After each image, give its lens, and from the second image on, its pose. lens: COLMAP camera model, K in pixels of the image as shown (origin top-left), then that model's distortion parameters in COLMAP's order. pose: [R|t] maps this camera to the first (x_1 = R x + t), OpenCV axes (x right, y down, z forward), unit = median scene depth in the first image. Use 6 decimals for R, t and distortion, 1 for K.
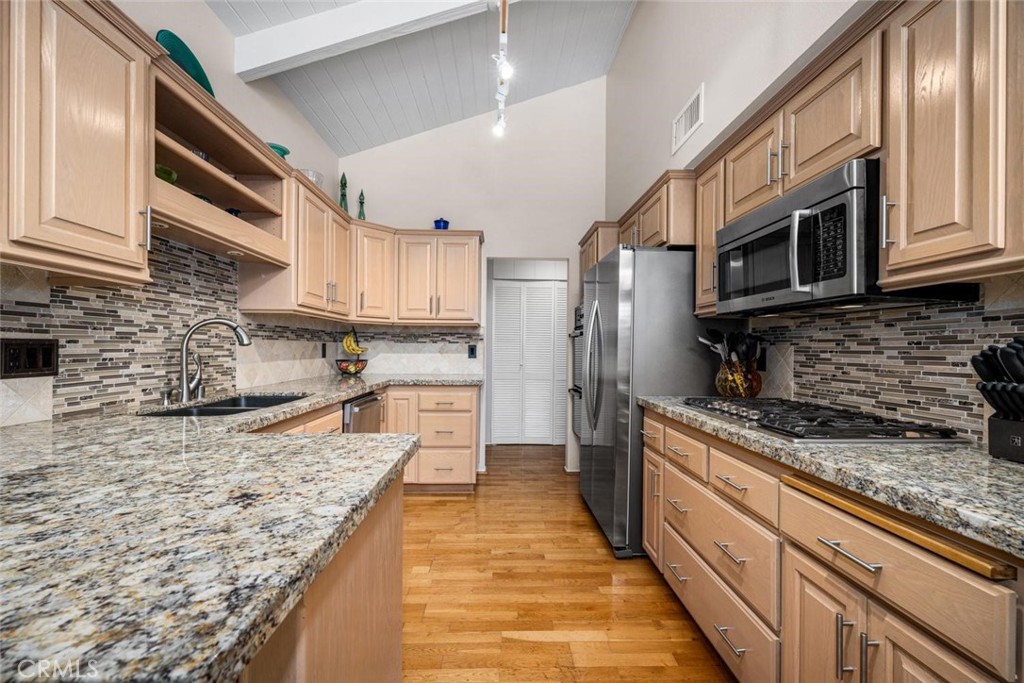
lens RADIAL K [[414.7, 0, 511.1], [0, 414.7, 347.3], [0, 0, 1]] dist [-0.001420, -0.000015]
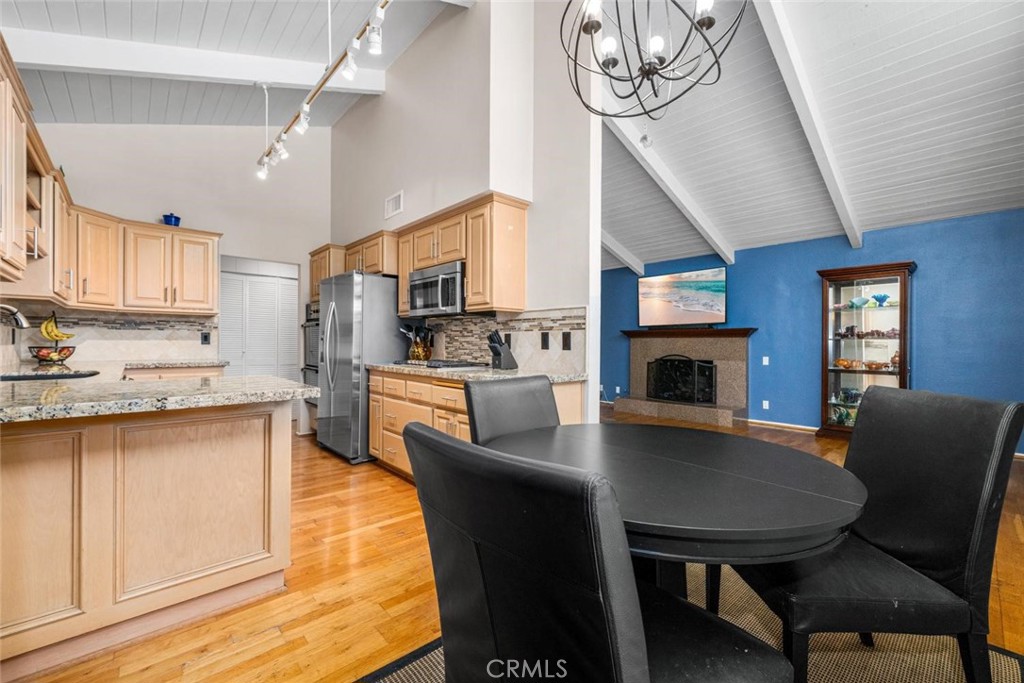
lens RADIAL K [[414.7, 0, 517.5], [0, 414.7, 345.3], [0, 0, 1]] dist [-0.001420, -0.000015]
pose [[0.757346, -0.008301, 0.652961, -0.330567], [-0.000465, 0.999912, 0.013251, 0.024257], [-0.653013, -0.010340, 0.757276, -0.680635]]
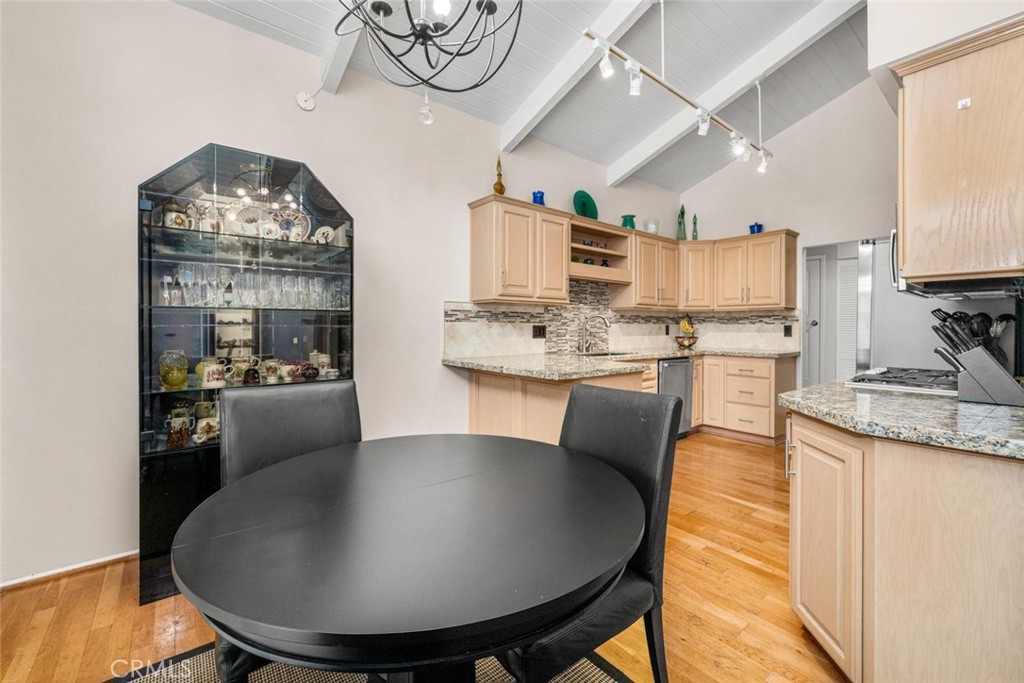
lens RADIAL K [[414.7, 0, 511.2], [0, 414.7, 329.8], [0, 0, 1]] dist [-0.001420, -0.000015]
pose [[0.607728, -0.000834, -0.794145, 0.637662], [0.003896, 0.999991, 0.001932, 0.003085], [0.794136, -0.004268, 0.607726, -0.573862]]
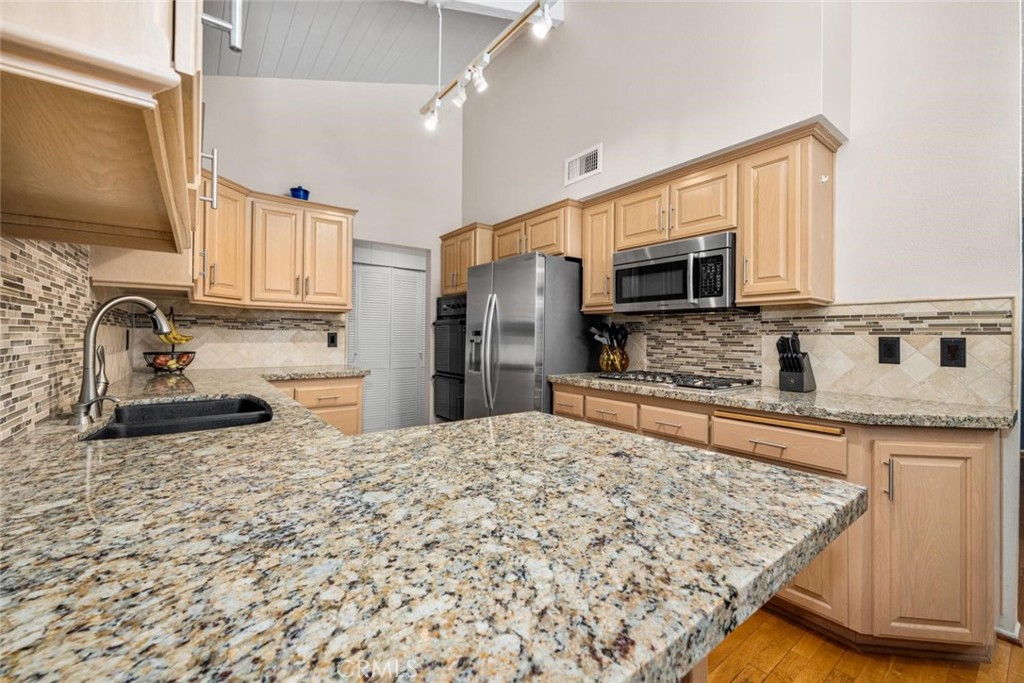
lens RADIAL K [[414.7, 0, 522.2], [0, 414.7, 336.2], [0, 0, 1]] dist [-0.001420, -0.000015]
pose [[0.810778, -0.000545, 0.585354, -0.513029], [-0.002232, 0.999989, 0.004023, -0.004543], [-0.585350, -0.004568, 0.810768, 0.039293]]
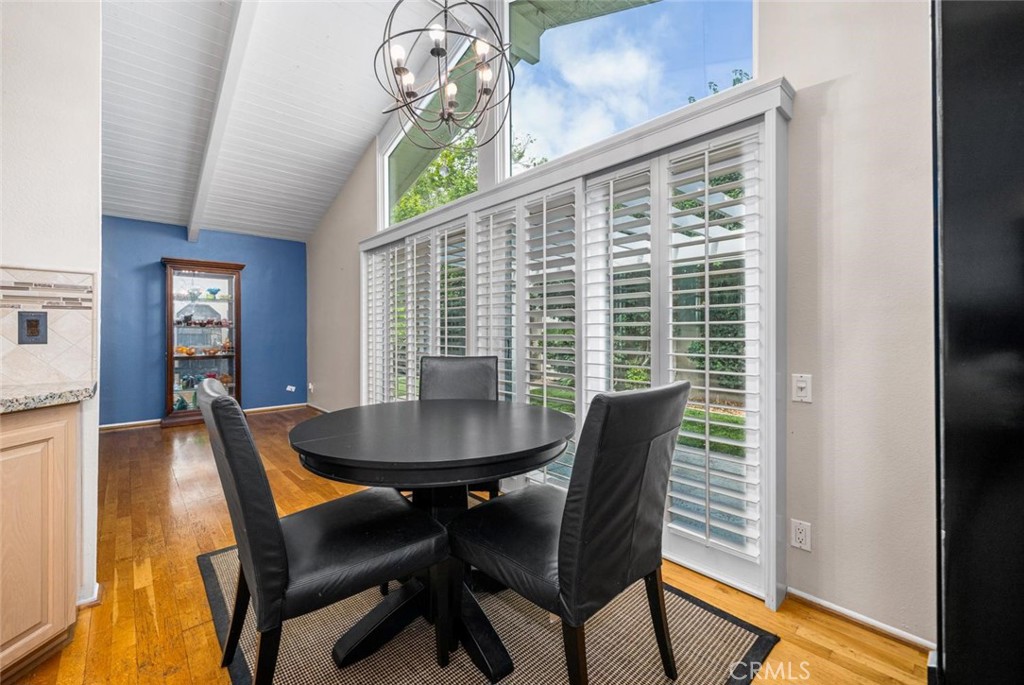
lens RADIAL K [[414.7, 0, 501.9], [0, 414.7, 333.9], [0, 0, 1]] dist [-0.001420, -0.000015]
pose [[-0.647797, -0.010587, 0.761739, -0.445312], [-0.010492, 0.999933, 0.004975, 0.026722], [-0.761741, -0.004770, -0.647864, 0.045754]]
